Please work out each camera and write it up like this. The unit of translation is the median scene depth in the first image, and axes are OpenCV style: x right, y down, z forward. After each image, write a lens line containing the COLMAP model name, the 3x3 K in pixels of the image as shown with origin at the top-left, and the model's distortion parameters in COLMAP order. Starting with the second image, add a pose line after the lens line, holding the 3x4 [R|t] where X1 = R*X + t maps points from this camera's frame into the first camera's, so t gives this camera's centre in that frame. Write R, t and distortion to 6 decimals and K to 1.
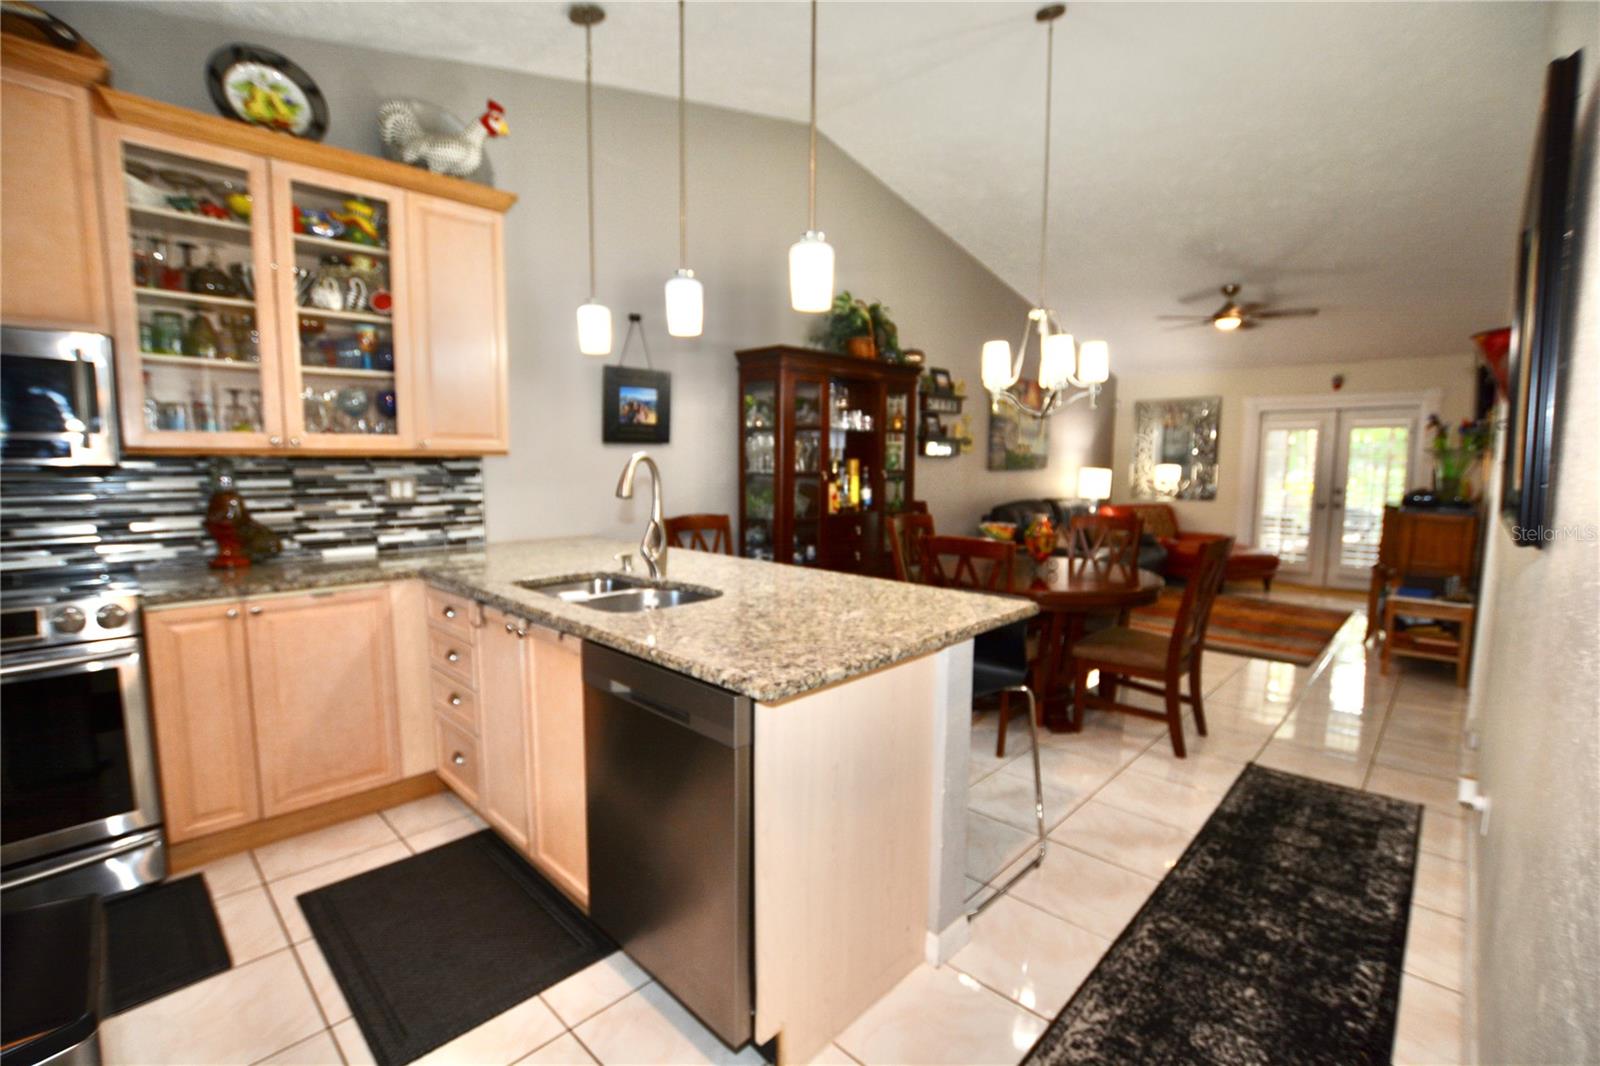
lens RADIAL K [[707.2, 0, 799.2], [0, 707.2, 537.3], [0, 0, 1]] dist [-0.036821, 0.006847]
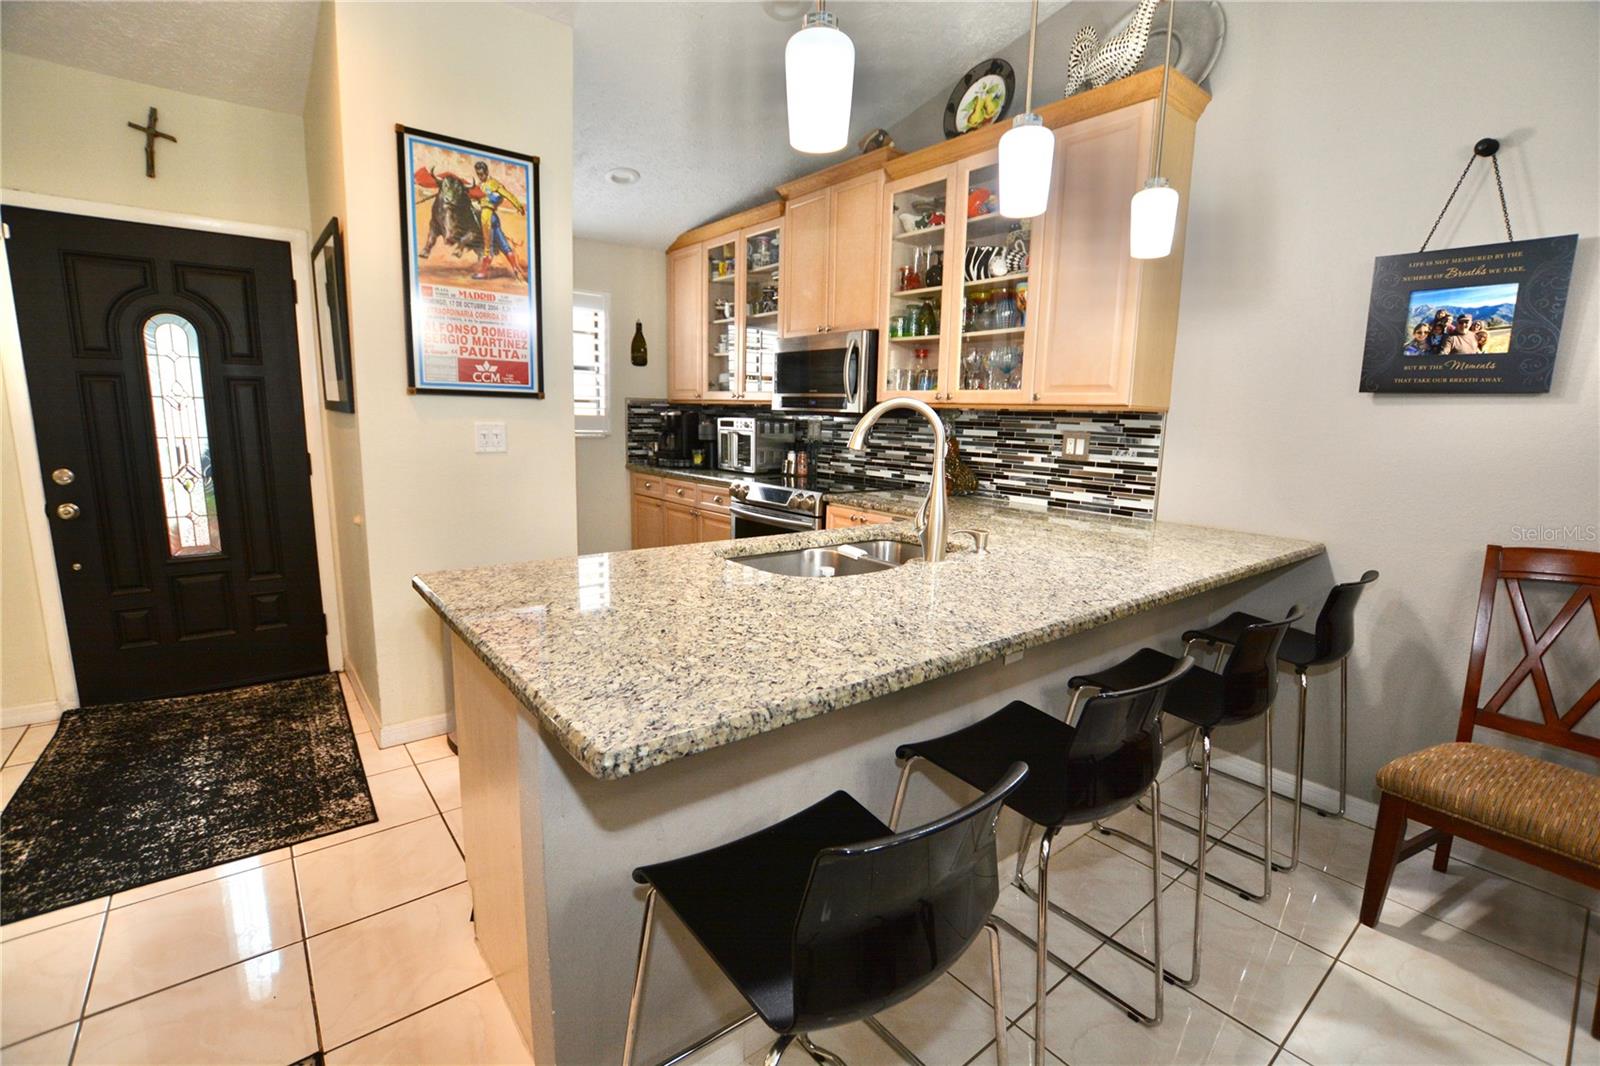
lens RADIAL K [[707.2, 0, 799.0], [0, 707.2, 536.2], [0, 0, 1]] dist [-0.036821, 0.006847]
pose [[-0.122141, 0.163347, -0.978979, 0.429961], [-0.132436, 0.974861, 0.179183, -0.067923], [0.983637, 0.151537, -0.097438, 0.705029]]
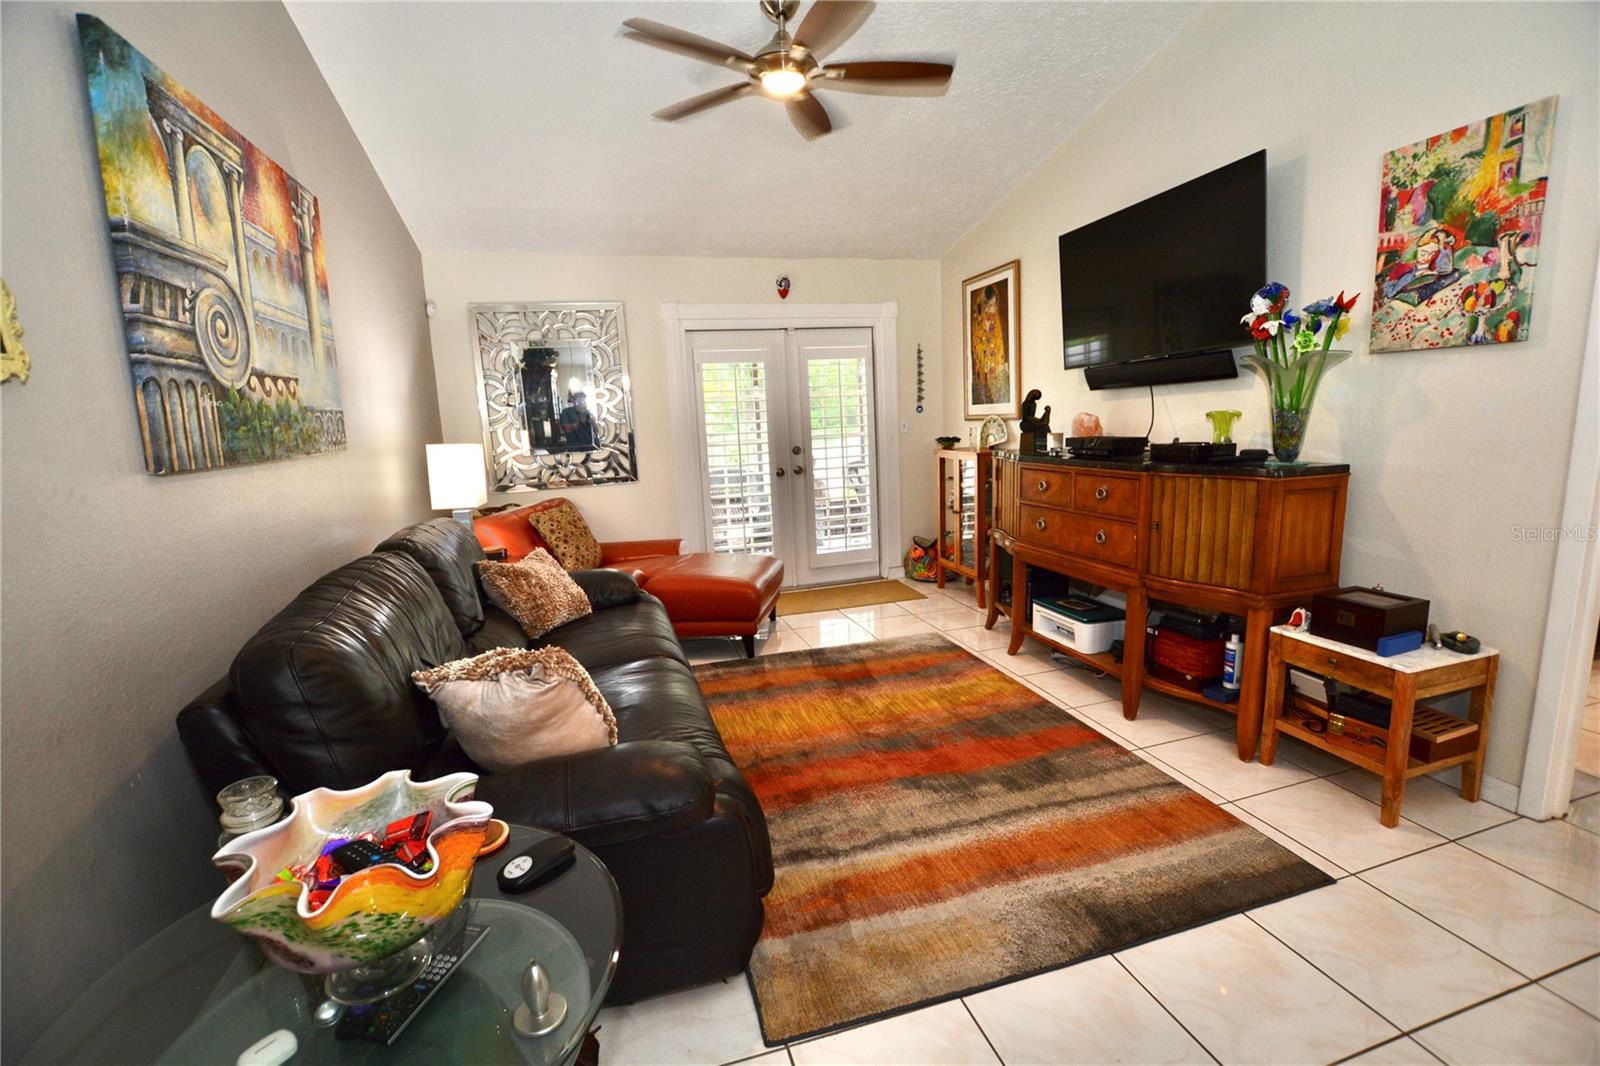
lens RADIAL K [[707.2, 0, 802.9], [0, 707.2, 535.6], [0, 0, 1]] dist [-0.036821, 0.006847]
pose [[0.491839, -0.173918, 0.853140, 0.372903], [0.141739, 0.982770, 0.118631, -0.148997], [-0.859072, 0.062576, 0.508015, 1.469183]]
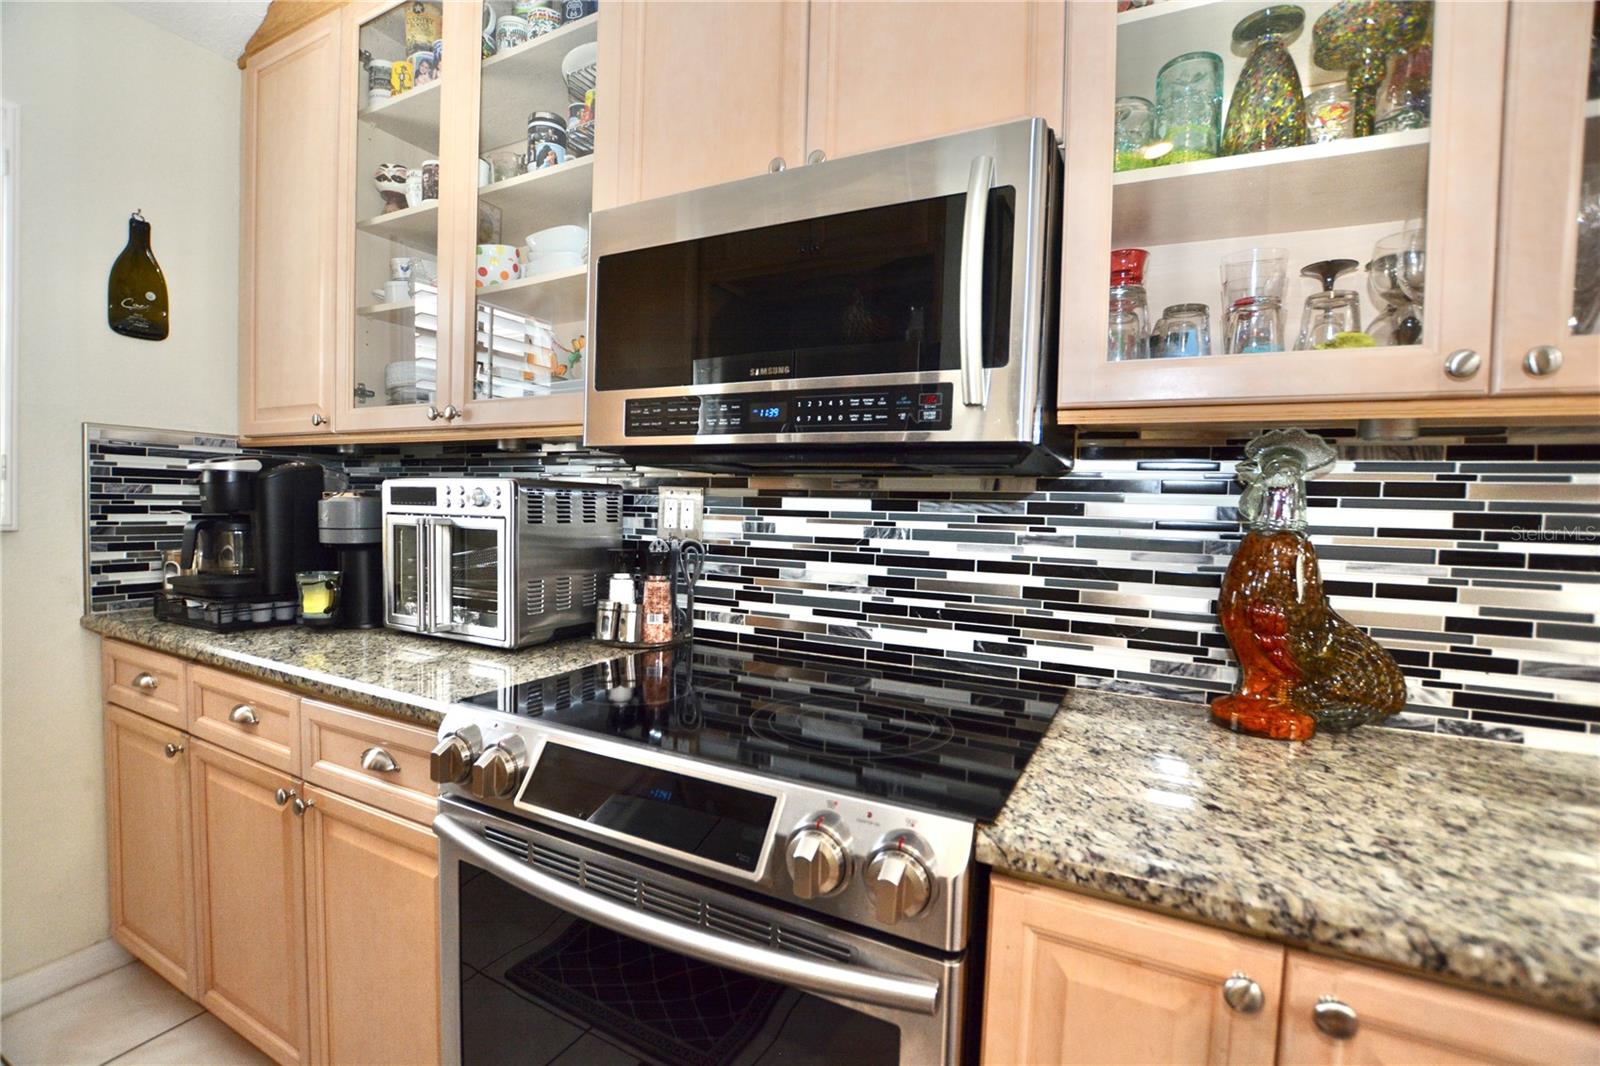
lens RADIAL K [[707.2, 0, 798.9], [0, 707.2, 536.0], [0, 0, 1]] dist [-0.036821, 0.006847]
pose [[0.286692, 0.041833, -0.957109, -0.427989], [-0.130619, 0.991424, 0.004207, -0.024918], [0.949077, 0.123810, 0.289697, 0.509280]]
